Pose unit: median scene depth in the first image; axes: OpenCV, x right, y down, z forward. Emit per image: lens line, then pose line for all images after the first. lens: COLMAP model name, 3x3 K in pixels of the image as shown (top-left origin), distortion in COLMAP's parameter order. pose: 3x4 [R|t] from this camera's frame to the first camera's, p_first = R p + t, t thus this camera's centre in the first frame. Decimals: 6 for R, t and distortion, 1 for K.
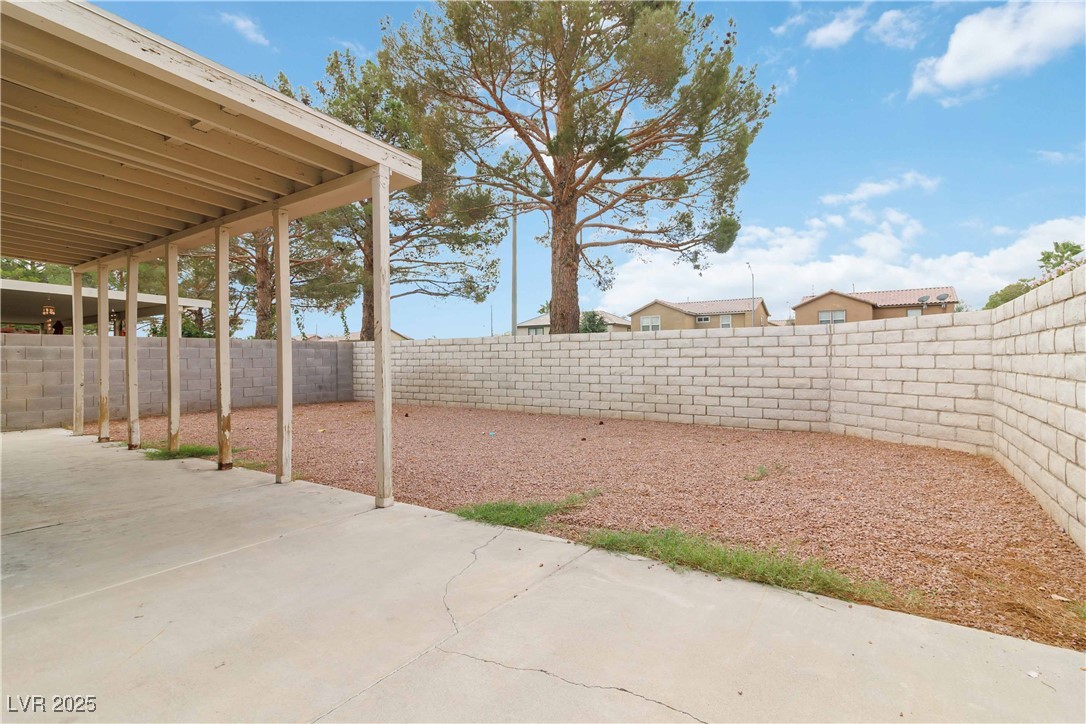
lens RADIAL K [[518.5, 0, 542.6], [0, 518.5, 356.4], [0, 0, 1]] dist [0.002488, 0.000853]
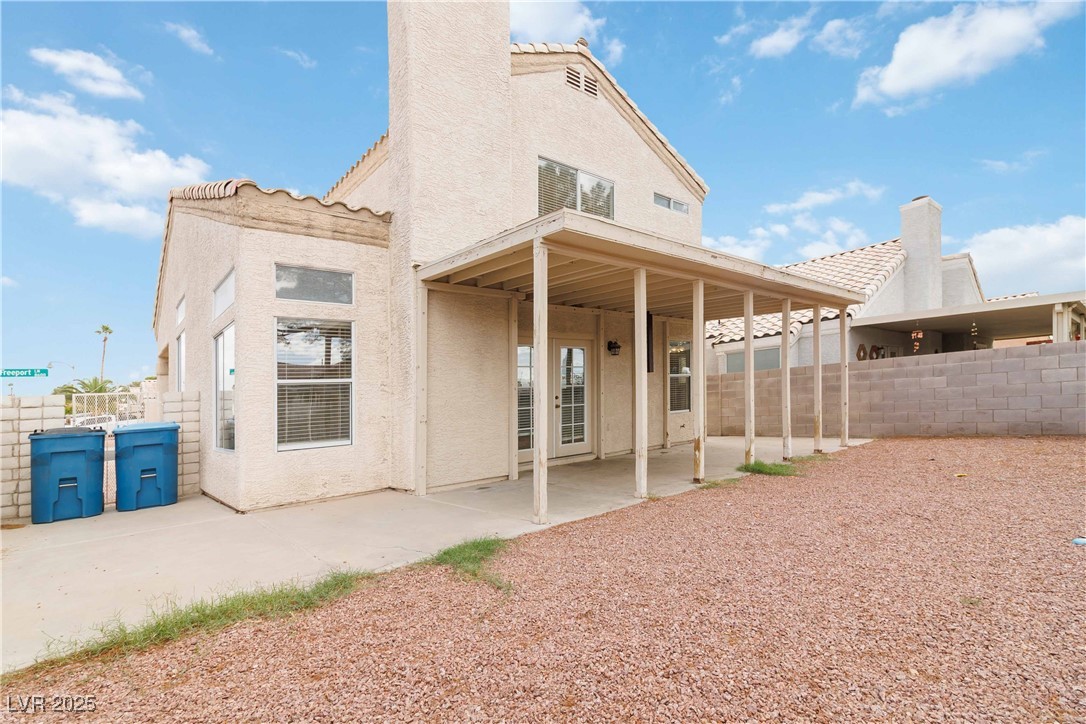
lens RADIAL K [[519.3, 0, 564.0], [0, 519.3, 358.1], [0, 0, 1]] dist [0.002479, 0.000355]
pose [[-0.236429, -0.061580, -0.969695, 0.322406], [0.063790, 0.994853, -0.078730, 0.002505], [0.969552, -0.080471, -0.231284, 0.502704]]
